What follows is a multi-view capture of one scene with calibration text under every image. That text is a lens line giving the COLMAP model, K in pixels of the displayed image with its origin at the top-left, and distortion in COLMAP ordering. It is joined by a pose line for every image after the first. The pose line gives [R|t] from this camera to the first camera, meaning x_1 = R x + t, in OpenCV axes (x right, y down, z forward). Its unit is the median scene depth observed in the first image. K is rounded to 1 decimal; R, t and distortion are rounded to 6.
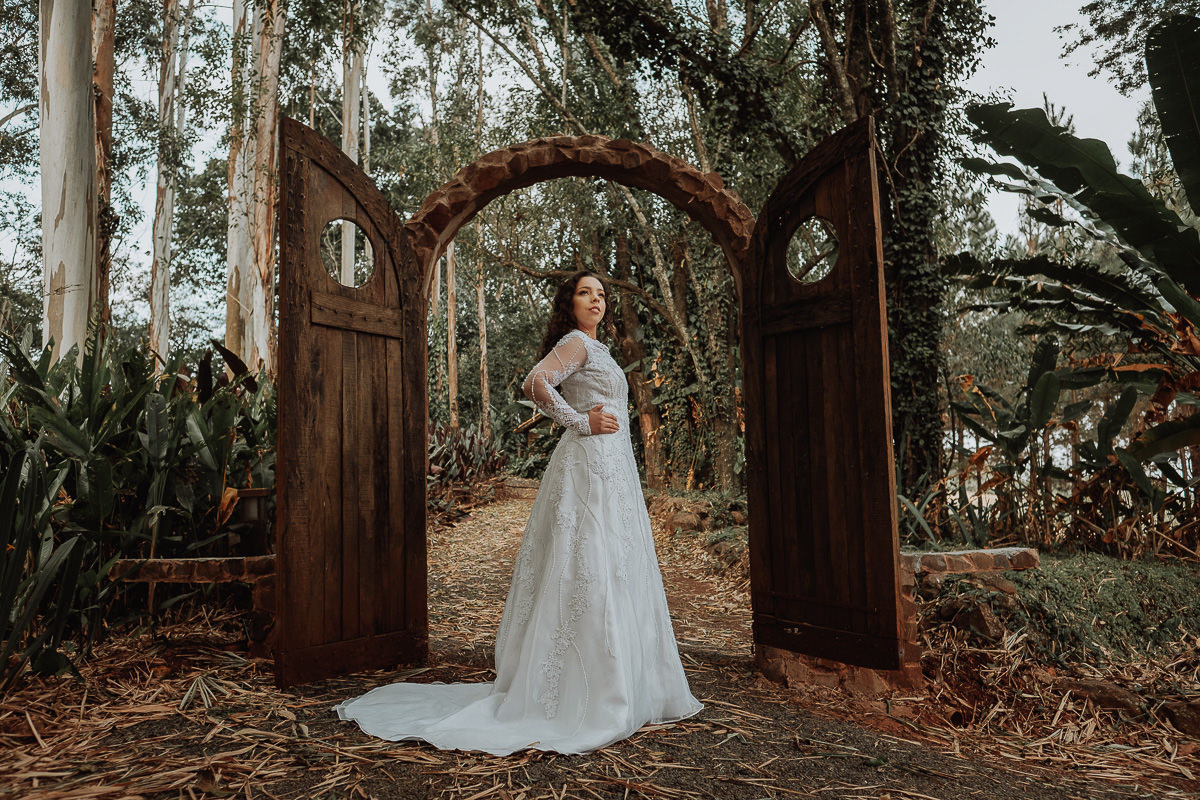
lens RADIAL K [[869.7, 0, 597.5], [0, 869.7, 400.3], [0, 0, 1]] dist [-0.002440, -0.007332]
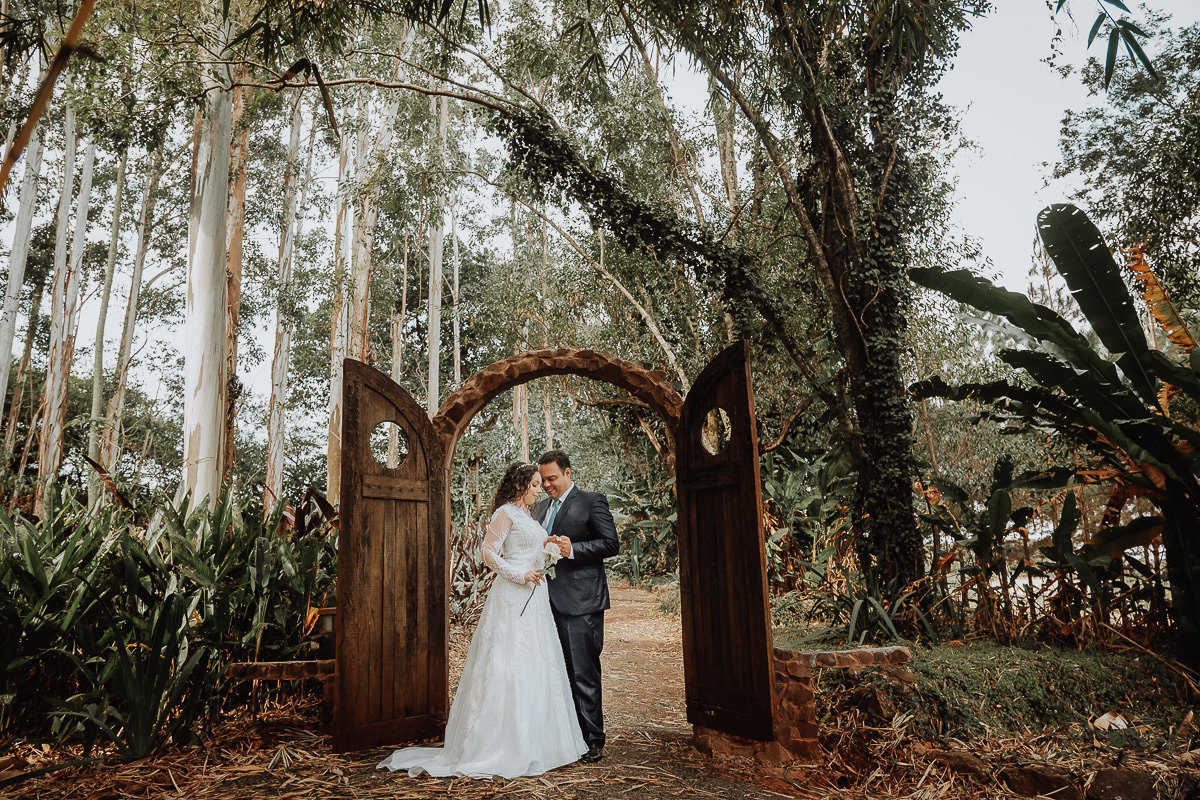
lens RADIAL K [[797.8, 0, 604.3], [0, 797.8, 406.4], [0, 0, 1]] dist [-0.023315, 0.020074]
pose [[0.996679, -0.034490, -0.073771, 0.145172], [0.025506, 0.992515, -0.119427, -0.055626], [0.077338, 0.117149, 0.990098, -0.251679]]
